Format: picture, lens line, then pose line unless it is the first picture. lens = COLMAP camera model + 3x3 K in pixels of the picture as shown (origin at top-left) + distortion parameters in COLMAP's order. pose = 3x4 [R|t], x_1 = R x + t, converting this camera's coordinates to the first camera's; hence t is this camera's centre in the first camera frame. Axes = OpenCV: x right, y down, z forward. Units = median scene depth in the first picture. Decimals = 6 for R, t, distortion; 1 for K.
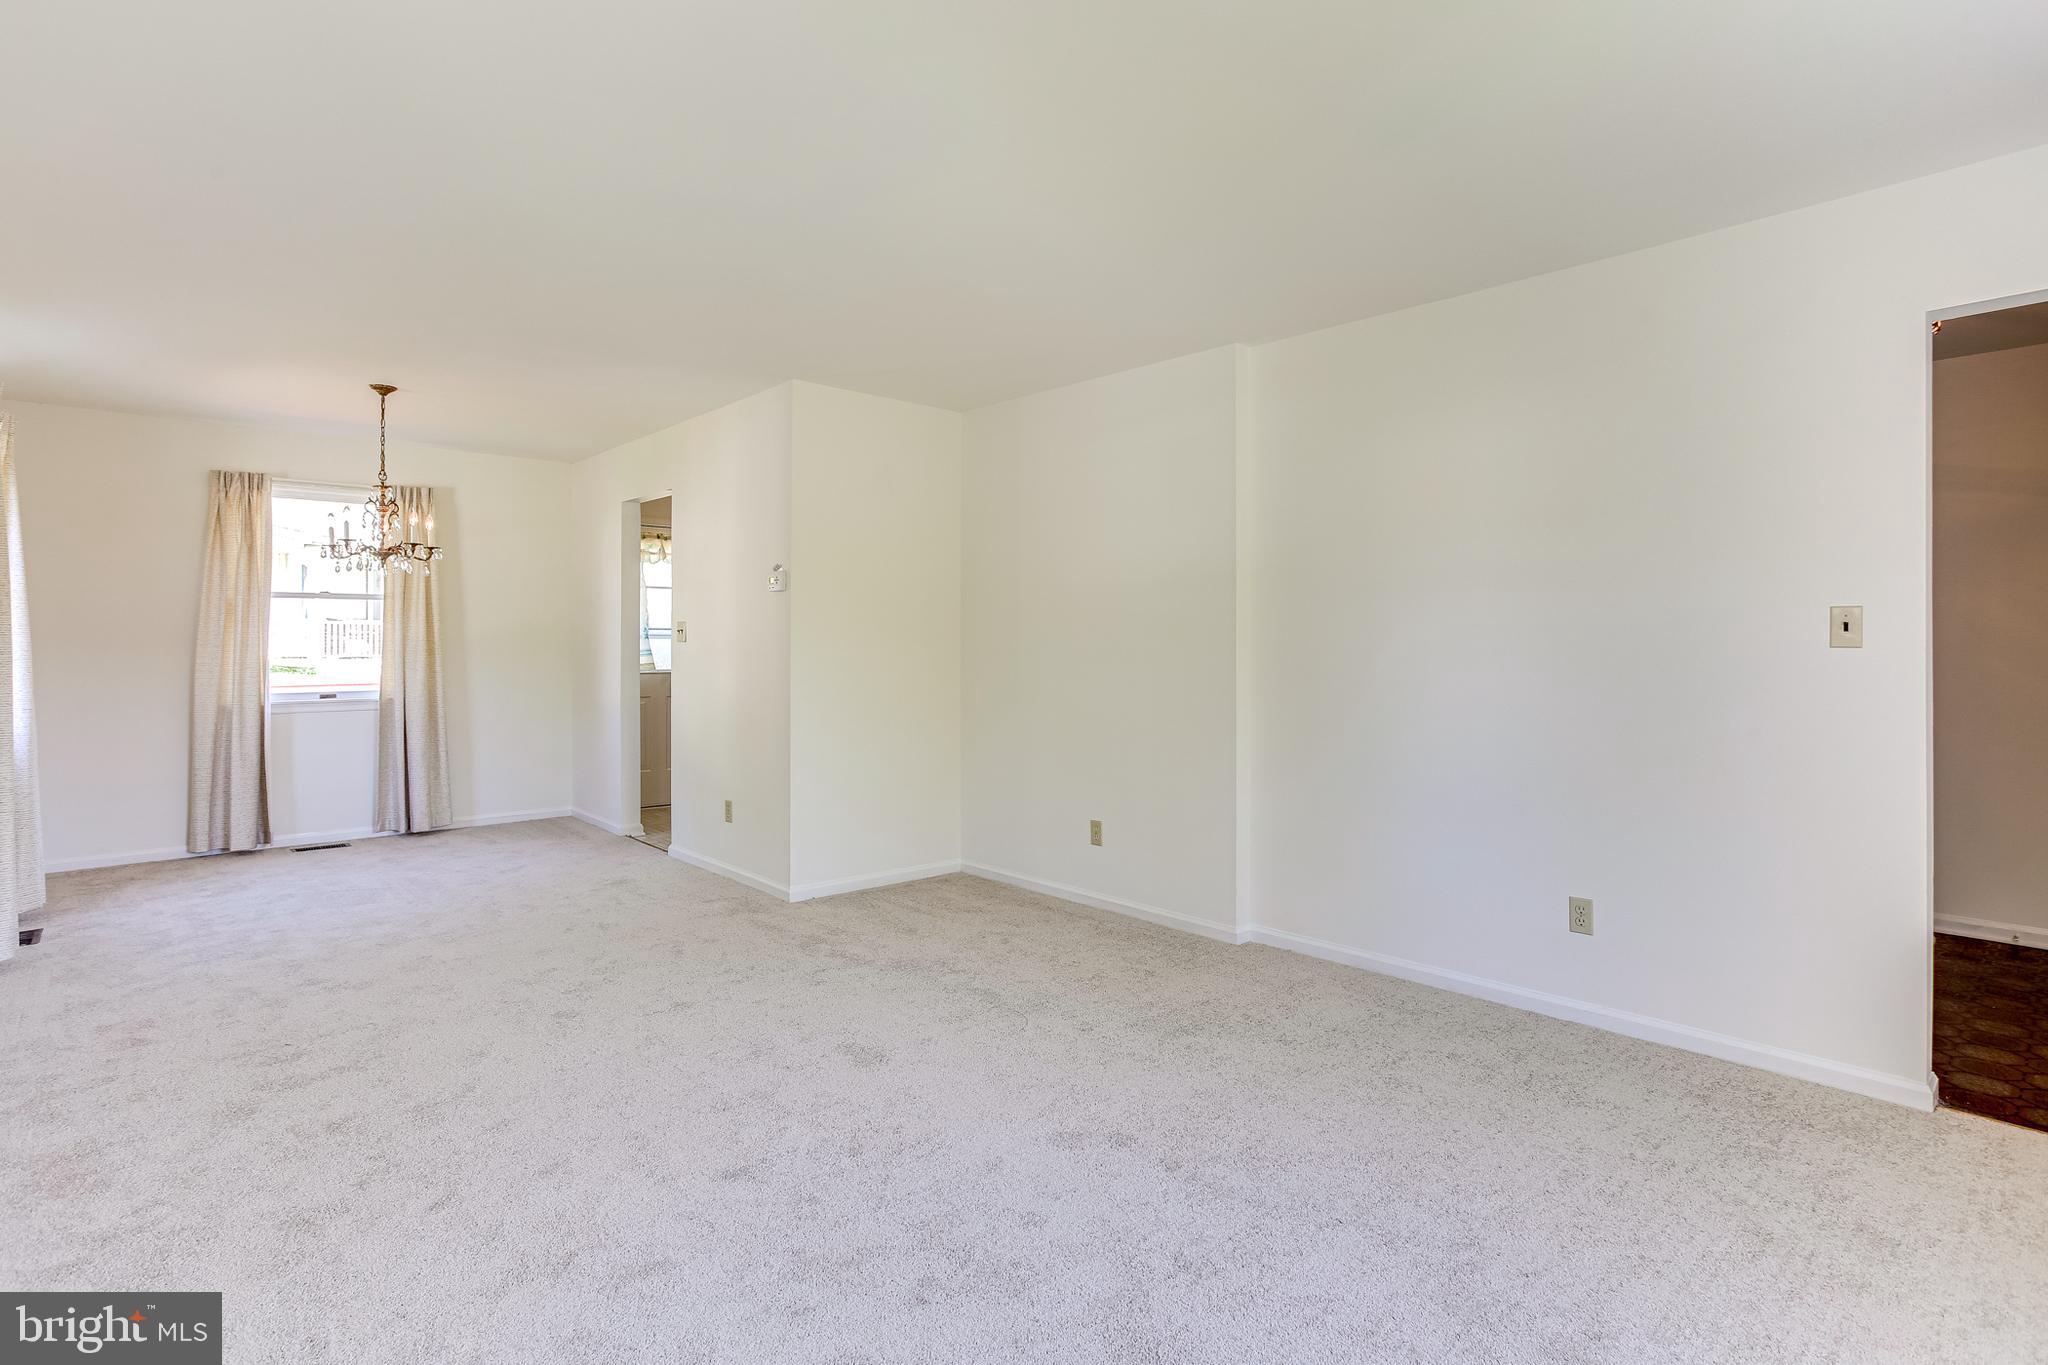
lens RADIAL K [[1013.1, 0, 1025.3], [0, 1013.1, 663.1], [0, 0, 1]] dist [-0.034841, 0.016689]
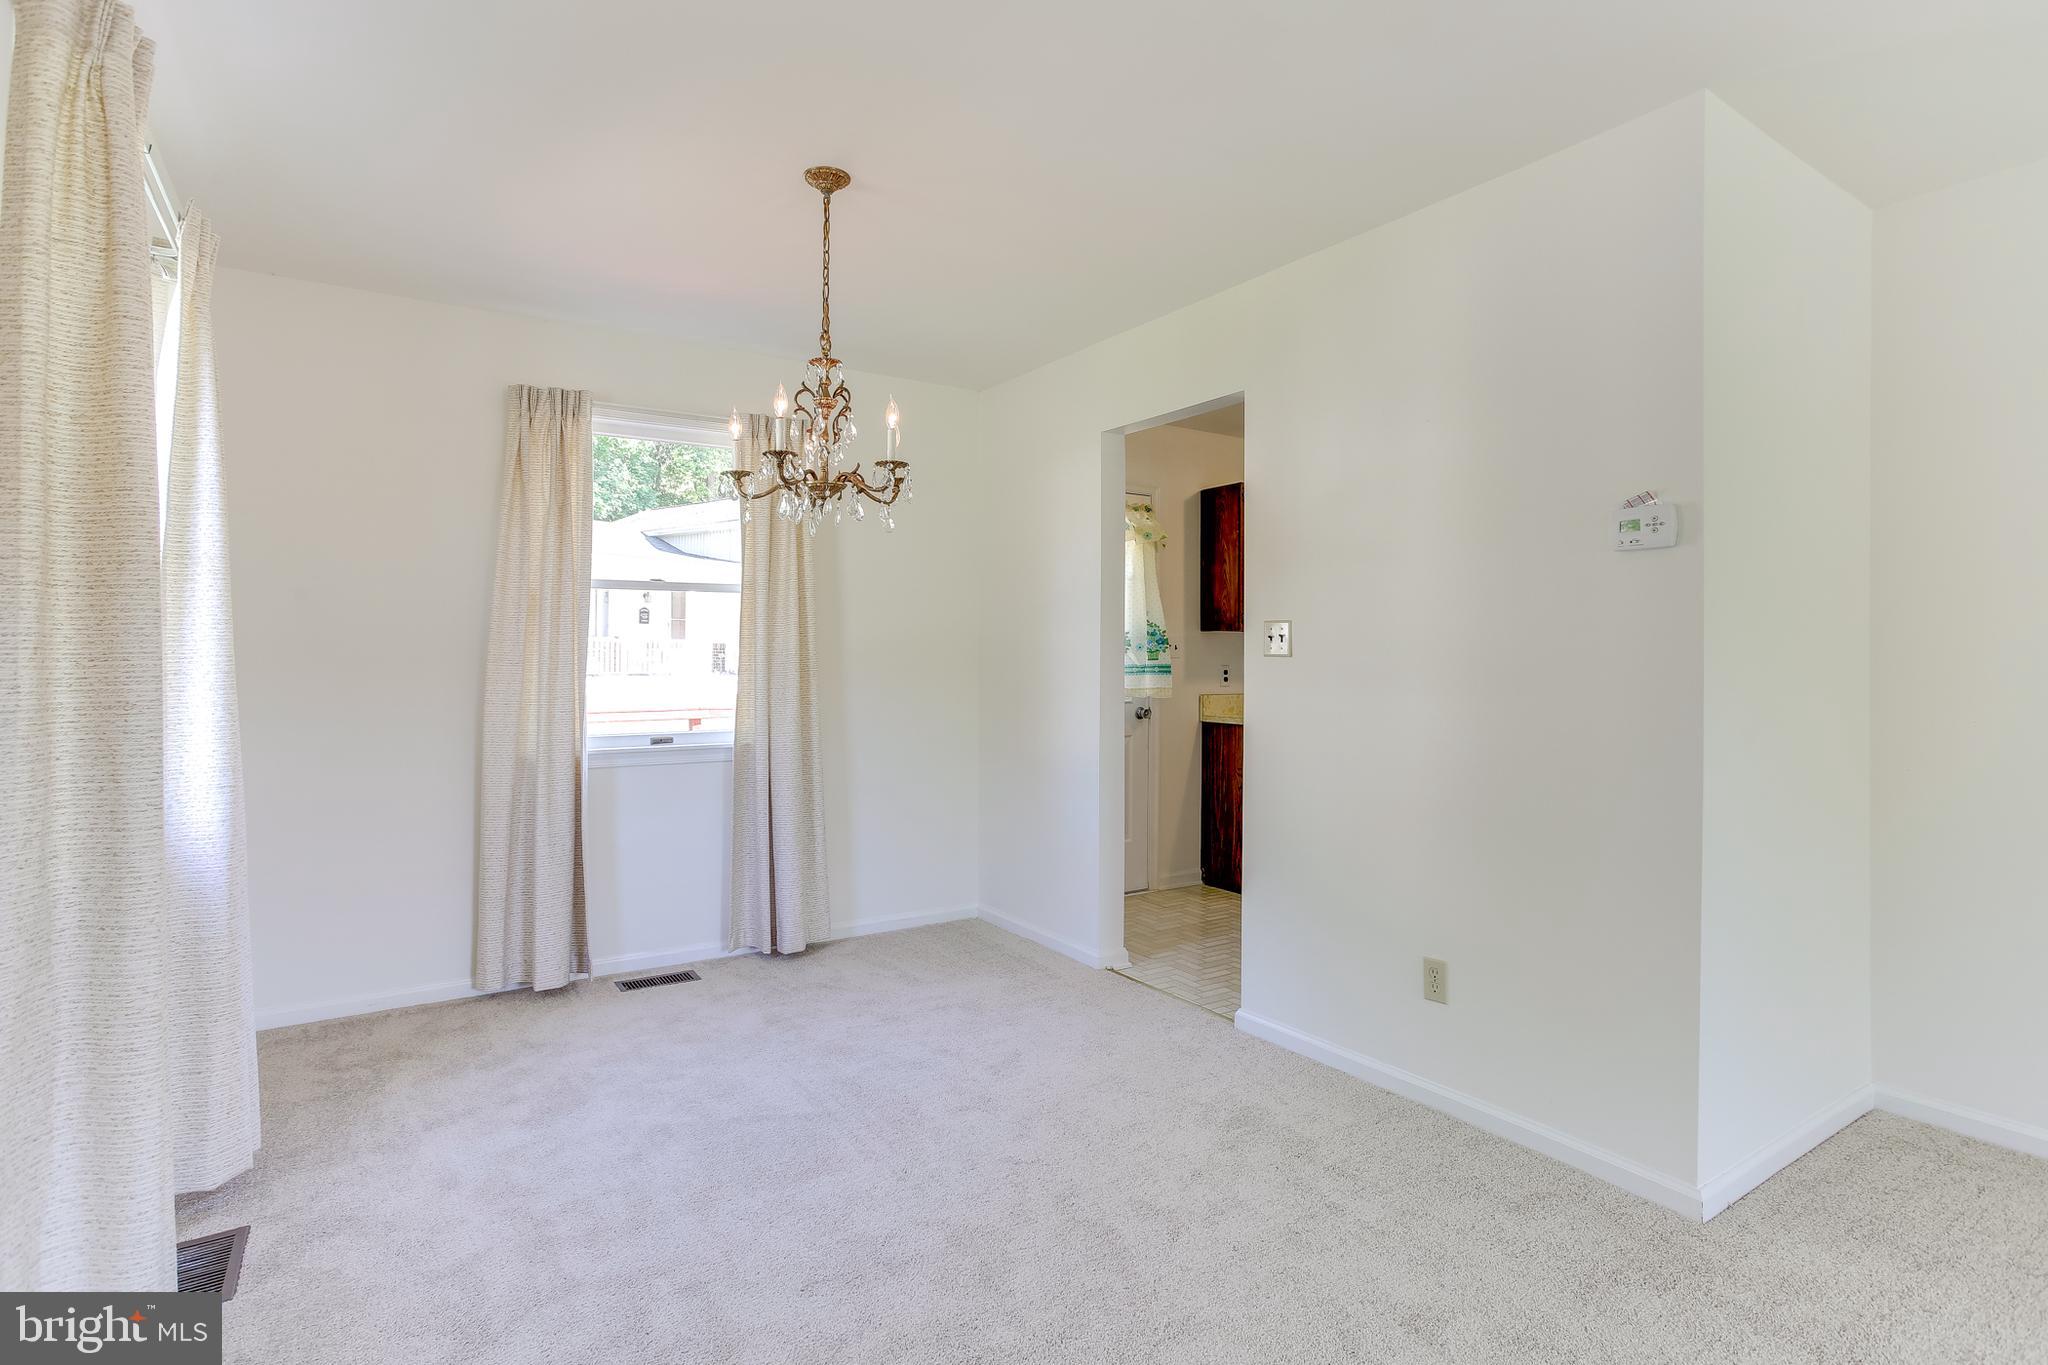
lens RADIAL K [[1013.1, 0, 1019.0], [0, 1013.1, 674.5], [0, 0, 1]] dist [-0.034841, 0.016689]
pose [[0.986783, 0.001205, -0.162043, -0.388511], [-0.002411, 0.999971, -0.007249, -0.005881], [0.162029, 0.007544, 0.986757, 0.419084]]
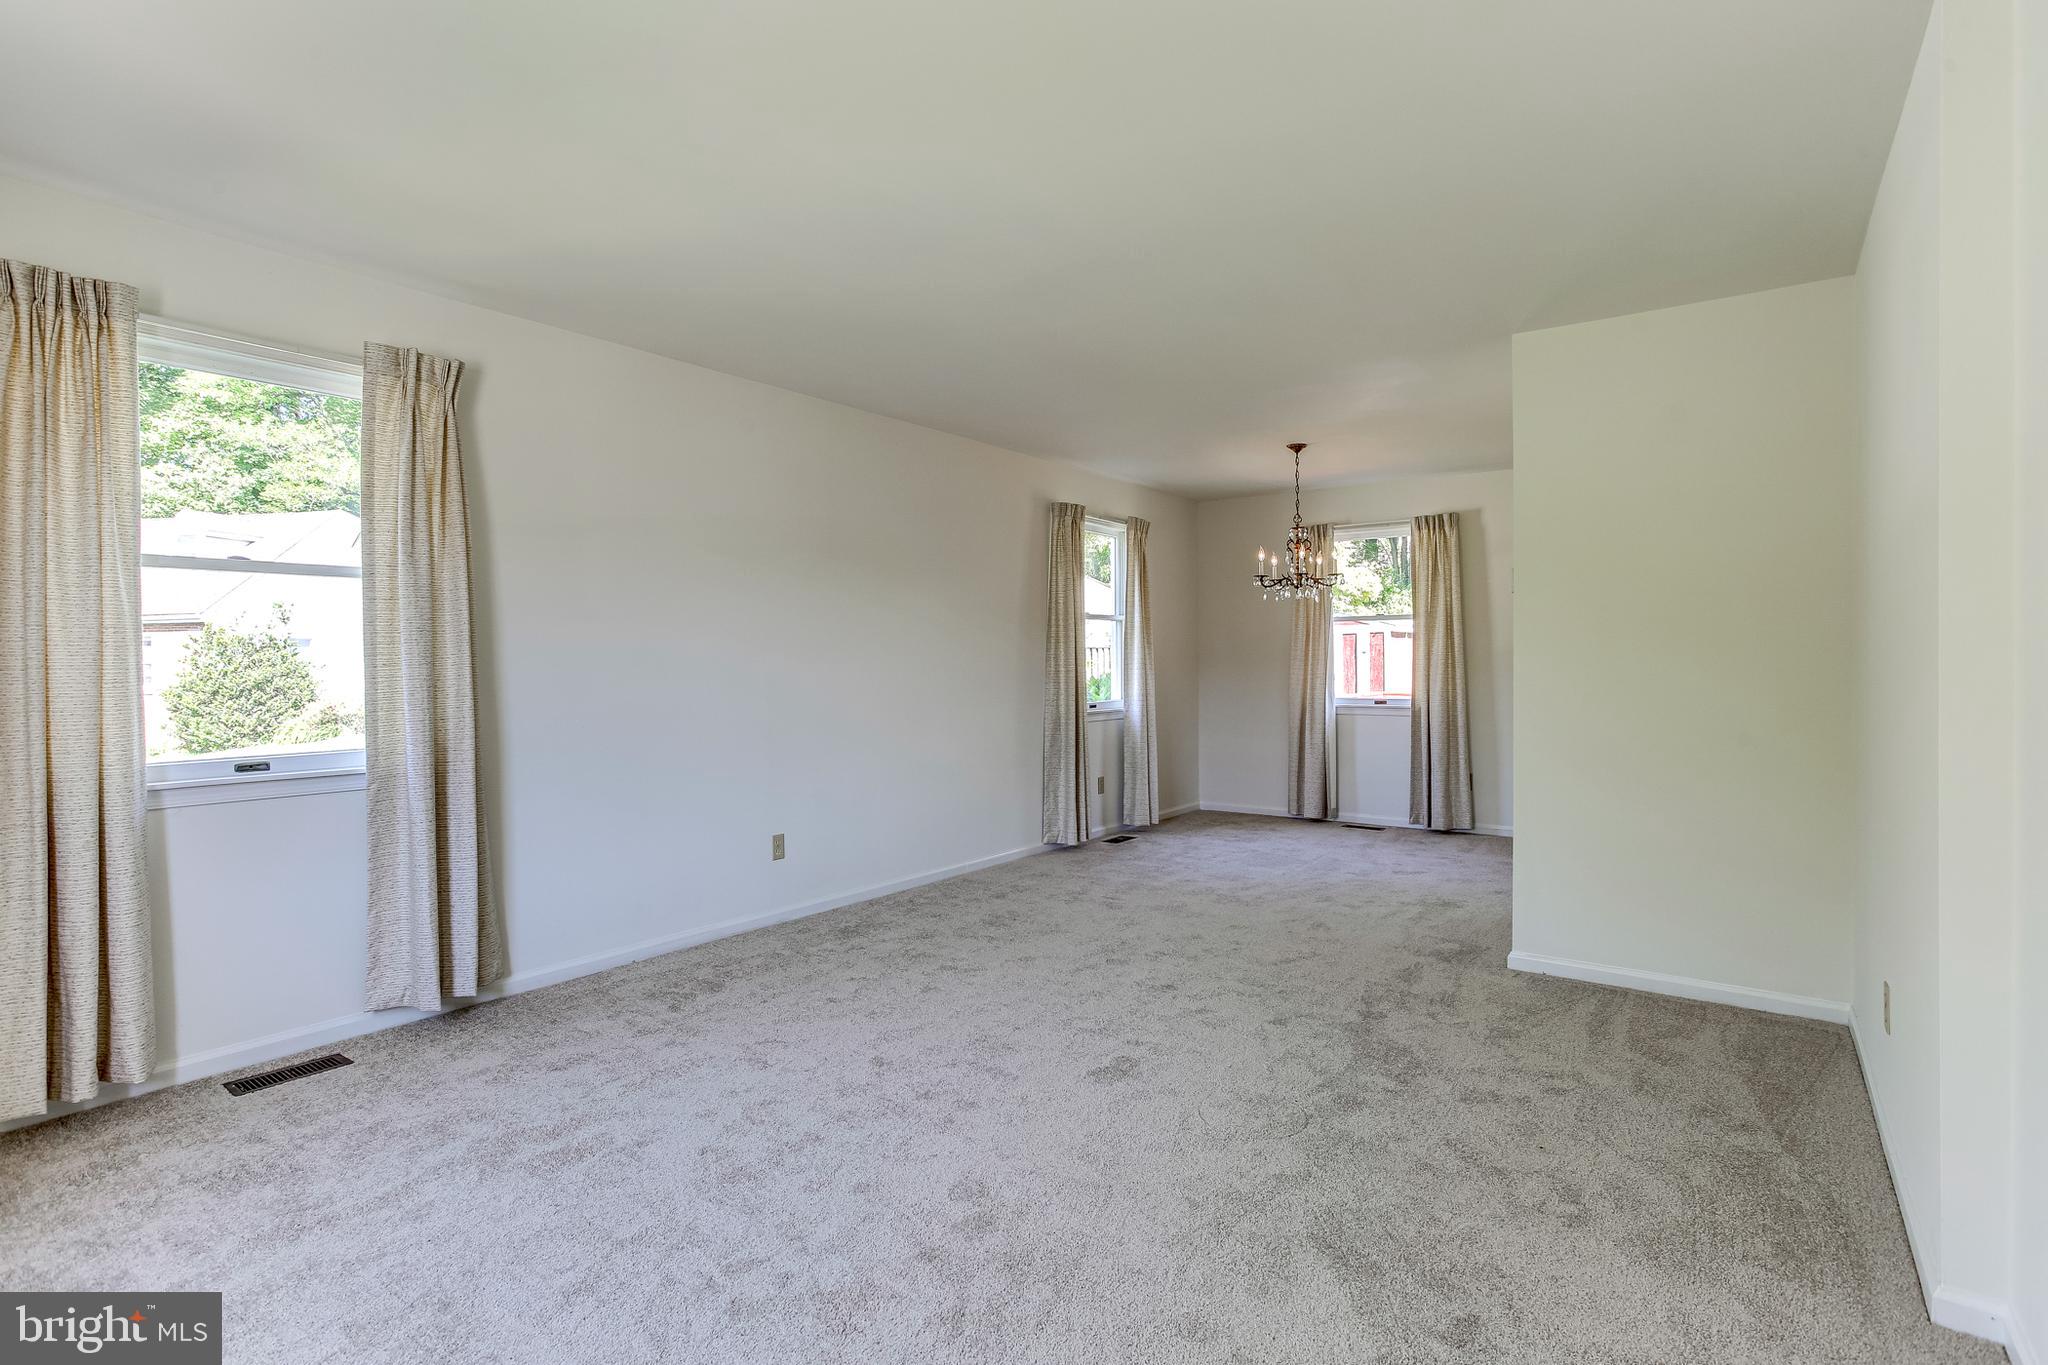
lens RADIAL K [[1013.1, 0, 1031.2], [0, 1013.1, 670.2], [0, 0, 1]] dist [-0.034841, 0.016689]
pose [[0.199593, 0.006414, -0.979858, 0.418771], [-0.016301, 0.999862, 0.003224, -0.002179], [0.979743, 0.015329, 0.199670, 0.381031]]
